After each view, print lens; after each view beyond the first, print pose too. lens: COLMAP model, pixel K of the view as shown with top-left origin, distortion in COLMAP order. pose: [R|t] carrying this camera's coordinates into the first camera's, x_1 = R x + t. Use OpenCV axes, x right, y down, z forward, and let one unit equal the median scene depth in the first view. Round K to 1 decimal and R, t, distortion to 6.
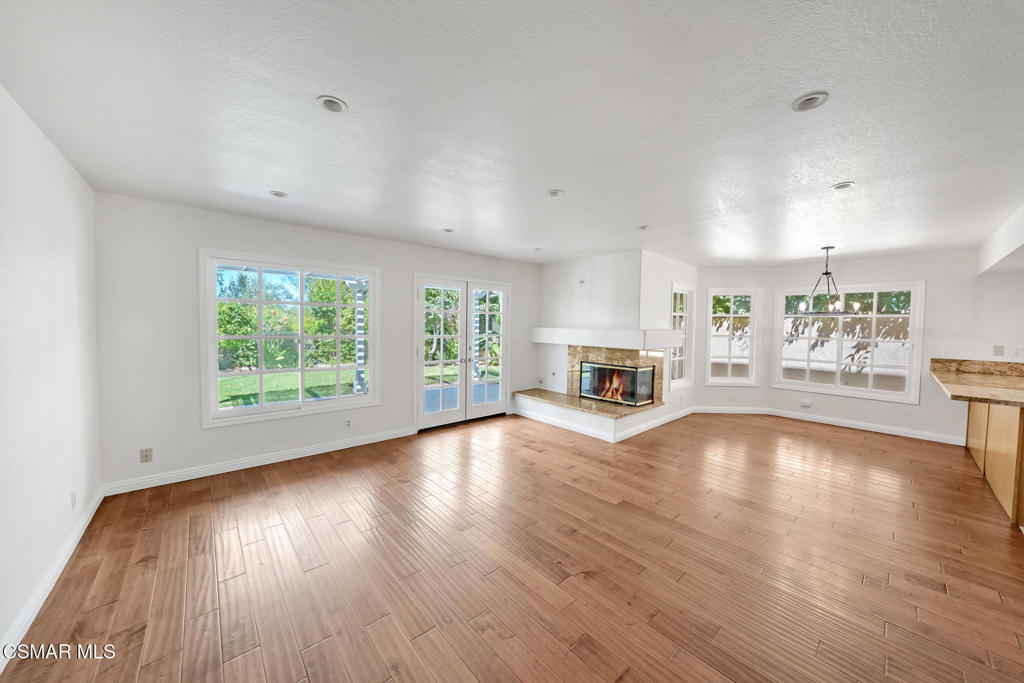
lens RADIAL K [[355.5, 0, 512.1], [0, 355.5, 337.5], [0, 0, 1]] dist [-0.027377, 0.006396]
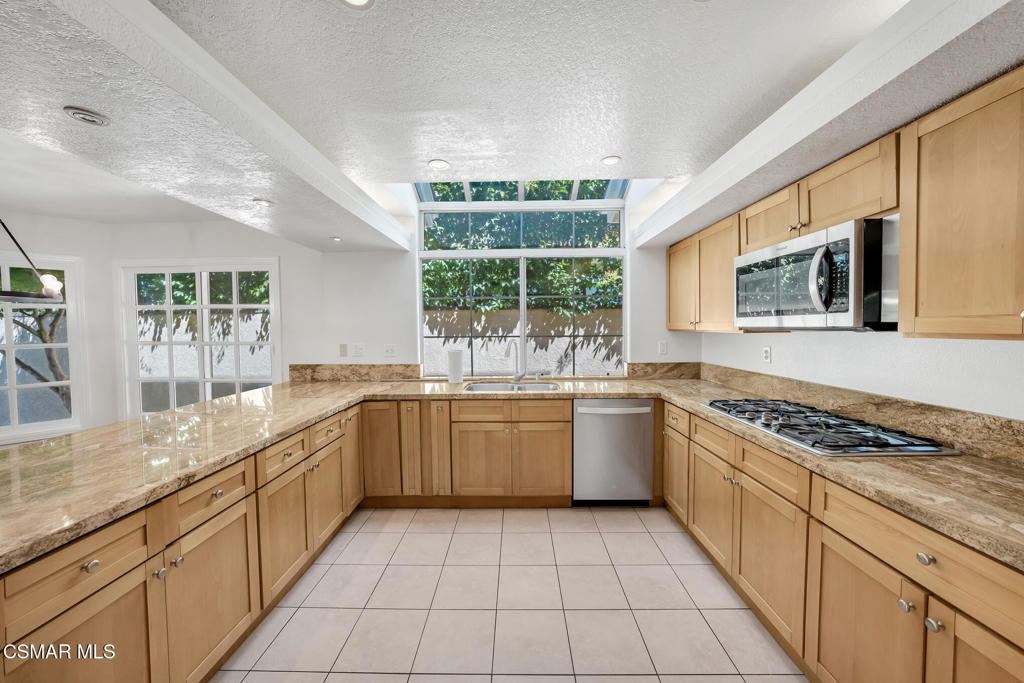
lens RADIAL K [[355.5, 0, 512.1], [0, 355.5, 337.5], [0, 0, 1]] dist [-0.027377, 0.006396]
pose [[0.677285, -0.044236, 0.734390, 0.806314], [0.046091, 0.998781, 0.017654, 0.009322], [-0.734276, 0.021892, 0.678498, 0.126772]]
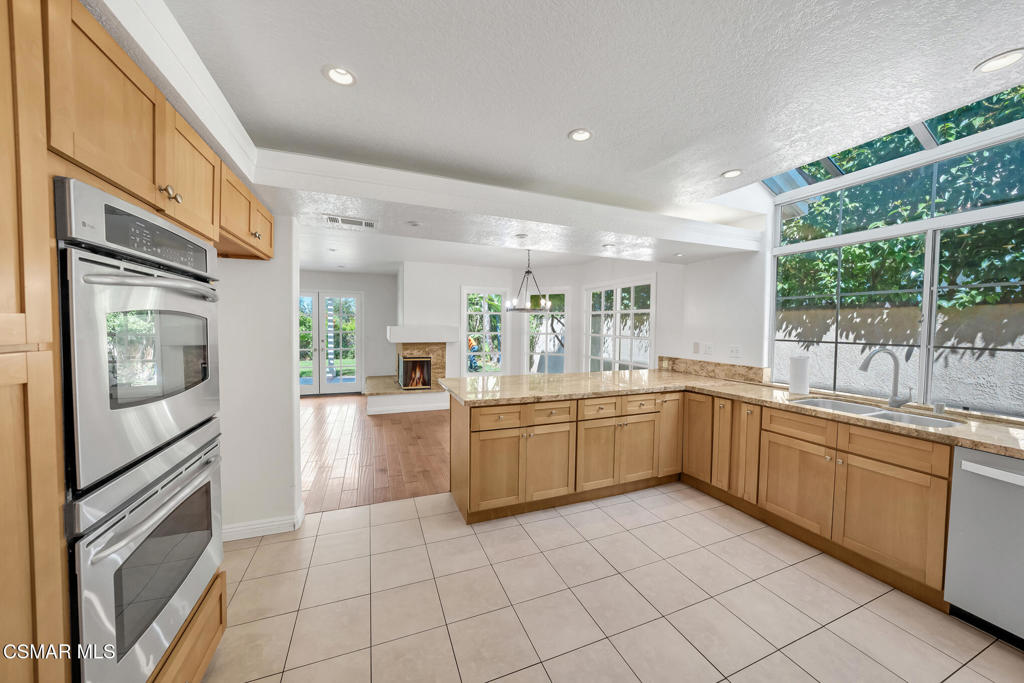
lens RADIAL K [[355.5, 0, 512.1], [0, 355.5, 337.5], [0, 0, 1]] dist [-0.027377, 0.006396]
pose [[0.940573, 0.007619, -0.339505, 0.949248], [-0.009841, 0.999940, -0.004824, 0.015254], [0.339448, 0.007879, 0.940592, -0.022280]]
